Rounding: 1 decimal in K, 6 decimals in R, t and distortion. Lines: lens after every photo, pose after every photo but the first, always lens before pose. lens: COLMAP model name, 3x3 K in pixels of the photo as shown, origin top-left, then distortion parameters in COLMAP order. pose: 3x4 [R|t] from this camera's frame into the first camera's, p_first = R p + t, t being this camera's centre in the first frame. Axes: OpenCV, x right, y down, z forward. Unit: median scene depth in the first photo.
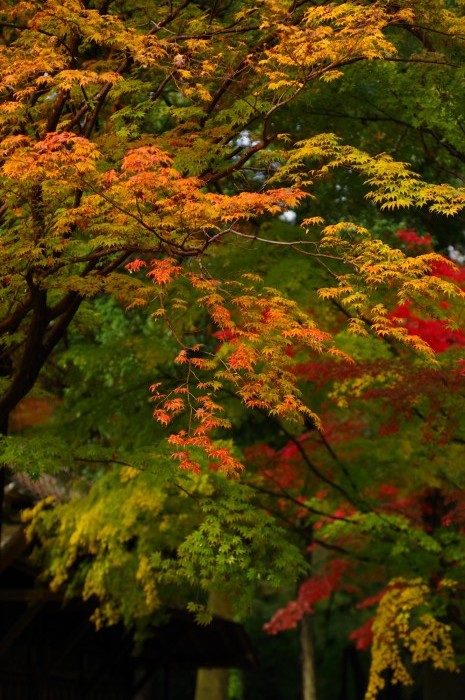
lens RADIAL K [[2205.9, 0, 236.5], [0, 2205.9, 347.0], [0, 0, 1]] dist [0.338130, 0.000000]
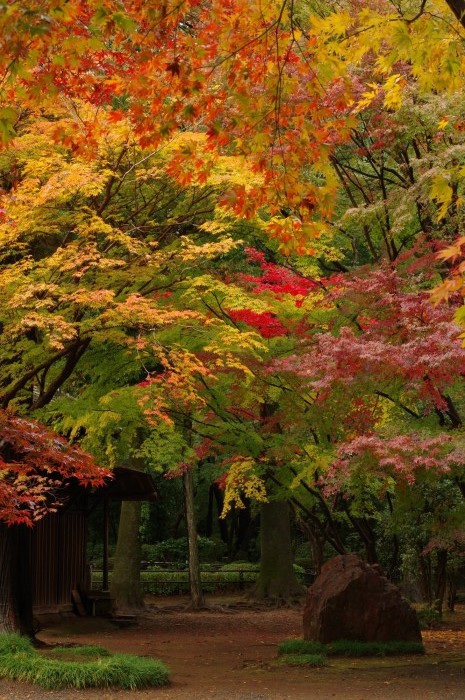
lens RADIAL K [[1806.2, 0, 238.0], [0, 1806.2, 355.4], [0, 0, 1]] dist [-2.131136, 0.000000]
pose [[0.997914, 0.001880, 0.064527, -0.049611], [-0.006084, 0.997866, 0.065015, -0.138115], [-0.064267, -0.065272, 0.995796, -0.904007]]
